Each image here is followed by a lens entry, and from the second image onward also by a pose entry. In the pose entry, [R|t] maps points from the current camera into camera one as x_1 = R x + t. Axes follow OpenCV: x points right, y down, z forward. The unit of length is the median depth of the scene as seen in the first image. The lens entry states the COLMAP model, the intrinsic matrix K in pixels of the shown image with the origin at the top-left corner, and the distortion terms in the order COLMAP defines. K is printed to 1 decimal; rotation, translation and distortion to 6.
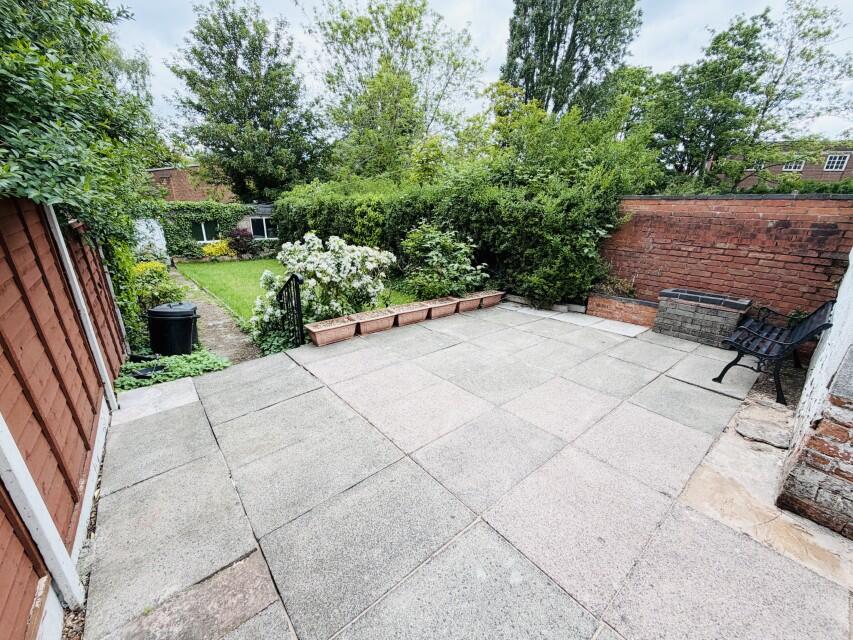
lens RADIAL K [[339.1, 0, 426.4], [0, 339.1, 322.7], [0, 0, 1]] dist [-0.002239, 0.000286]
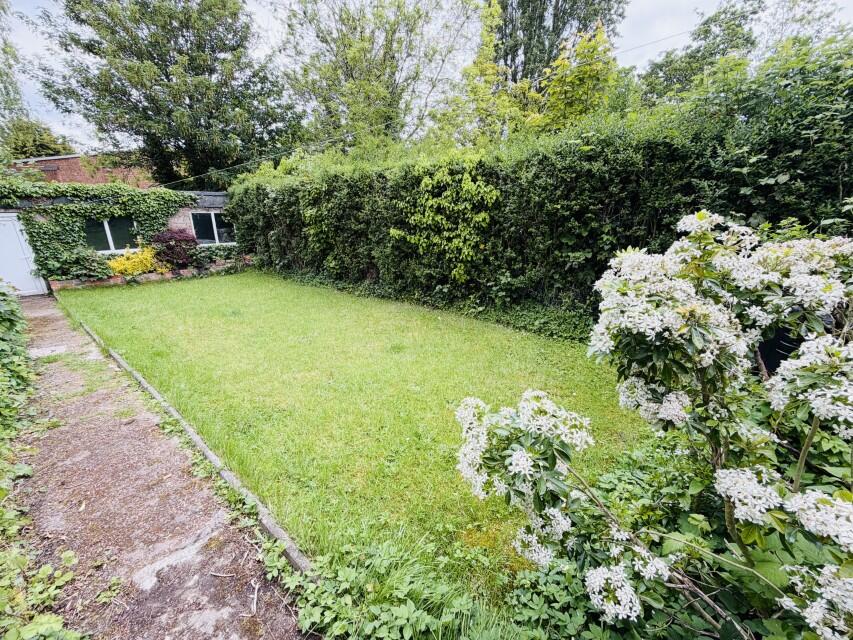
lens RADIAL K [[339.1, 0, 426.0], [0, 339.1, 319.7], [0, 0, 1]] dist [-0.002239, 0.000286]
pose [[0.985439, -0.065681, 0.156830, -0.203570], [0.068059, 0.997633, -0.009831, -0.073348], [-0.155813, 0.020361, 0.987577, 0.317321]]
